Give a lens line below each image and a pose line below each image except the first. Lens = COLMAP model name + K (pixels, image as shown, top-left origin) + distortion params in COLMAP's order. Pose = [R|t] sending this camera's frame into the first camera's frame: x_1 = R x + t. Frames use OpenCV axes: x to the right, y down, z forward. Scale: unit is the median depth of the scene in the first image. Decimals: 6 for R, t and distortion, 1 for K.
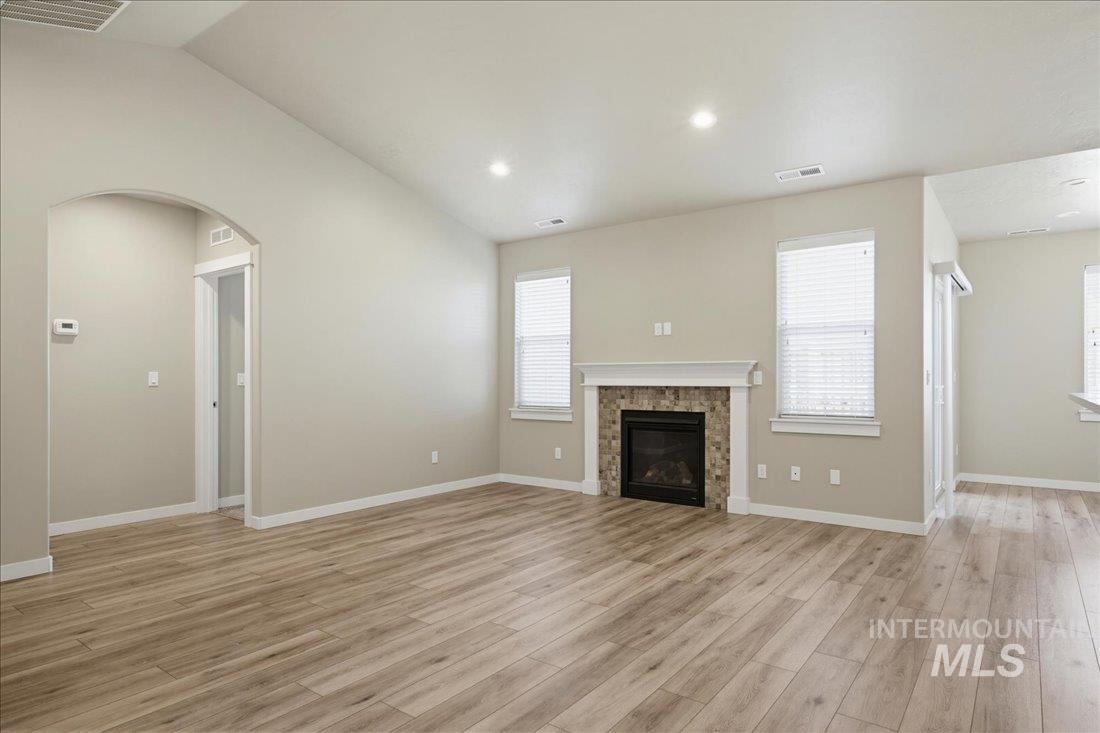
lens RADIAL K [[631.2, 0, 555.4], [0, 631.2, 376.2], [0, 0, 1]] dist [-0.001983, 0.000789]
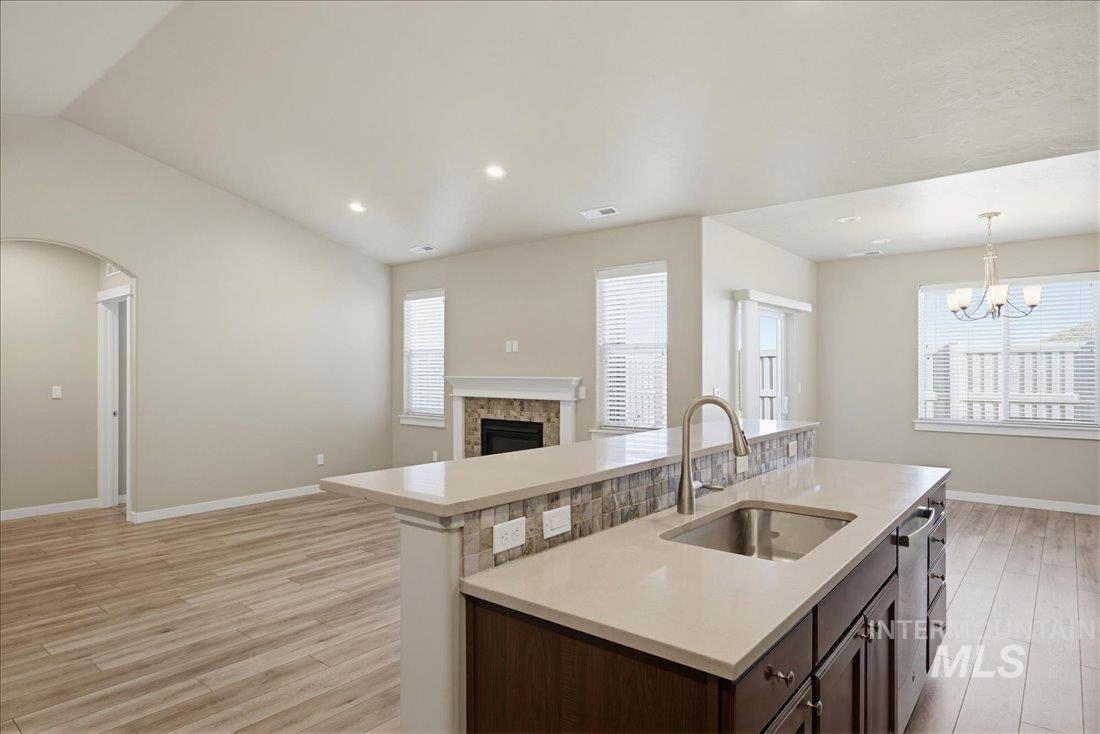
lens RADIAL K [[632.7, 0, 552.3], [0, 632.7, 369.5], [0, 0, 1]] dist [-0.034223, 0.042817]
pose [[0.999017, 0.001228, -0.044304, 0.305848], [-0.001164, 0.999998, 0.001467, -0.038025], [0.044306, -0.001414, 0.999017, -0.109738]]
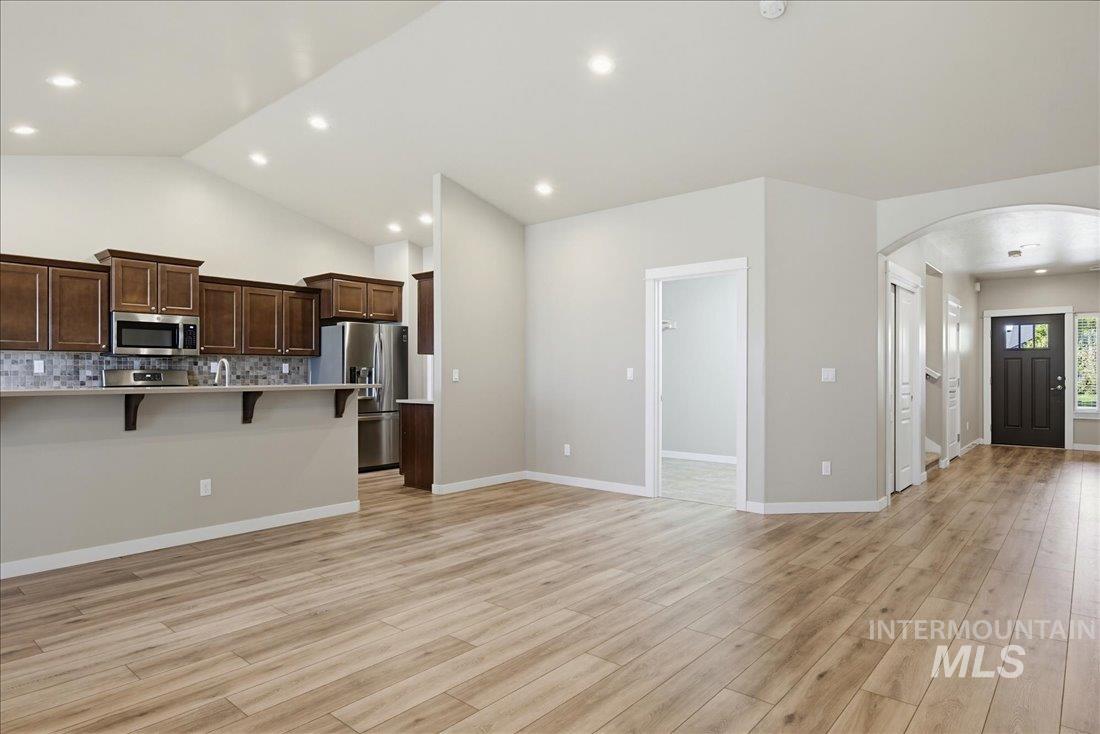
lens RADIAL K [[625.2, 0, 548.9], [0, 625.2, 374.4], [0, 0, 1]] dist [-0.000770, -0.001241]
pose [[-0.997399, 0.004051, 0.071971, -0.134358], [0.004023, 0.999992, -0.000541, 0.001680], [-0.071972, -0.000250, -0.997407, 1.102502]]
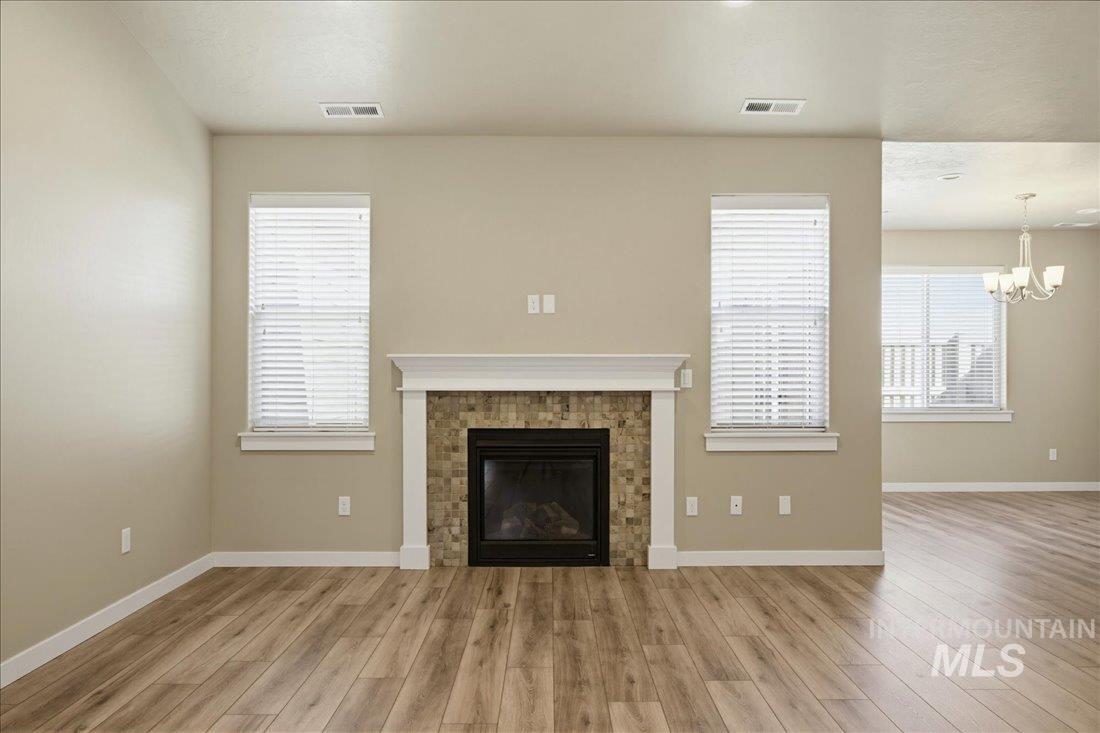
lens RADIAL K [[781.1, 0, 551.1], [0, 781.1, 375.6], [0, 0, 1]] dist [-0.019976, 0.003650]
pose [[0.798607, 0.001909, 0.601849, -0.330938], [-0.003007, 0.999995, 0.000818, -0.000885], [-0.601845, -0.002463, 0.798609, 0.360936]]
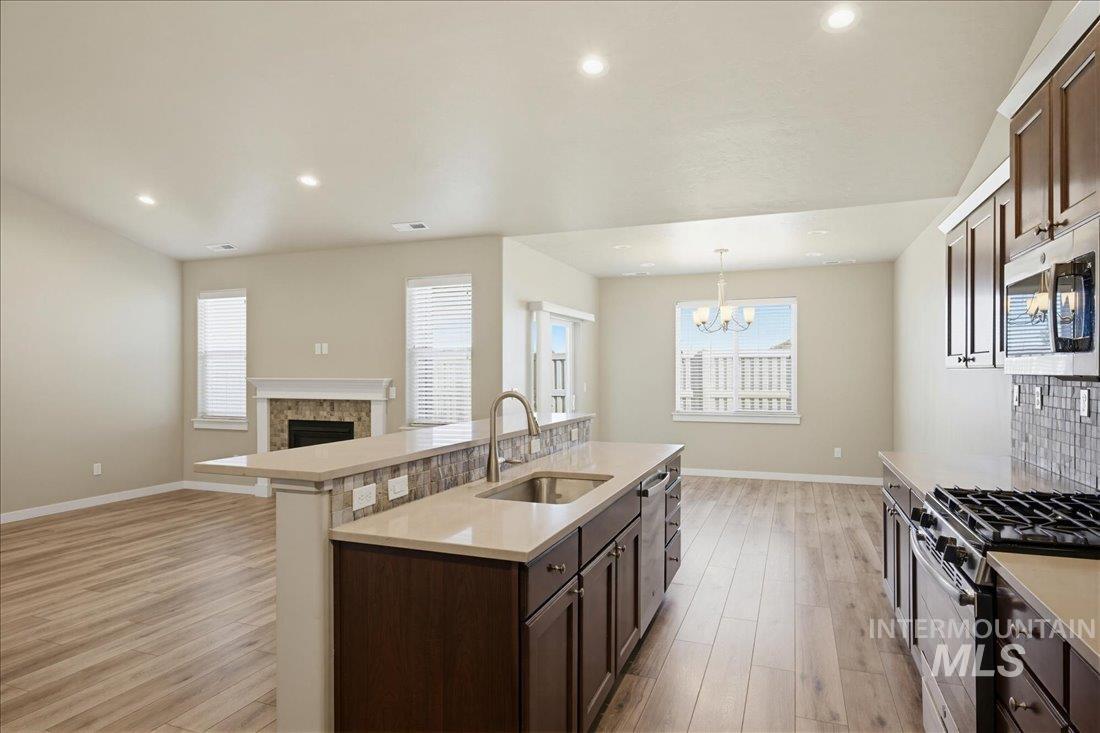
lens RADIAL K [[626.1, 0, 556.2], [0, 626.1, 374.8], [0, 0, 1]] dist [-0.003127, -0.000585]
pose [[0.961808, -0.000654, 0.273726, 0.283058], [-0.001341, 0.999974, 0.007104, -0.038423], [-0.273723, -0.007200, 0.961782, -0.210773]]
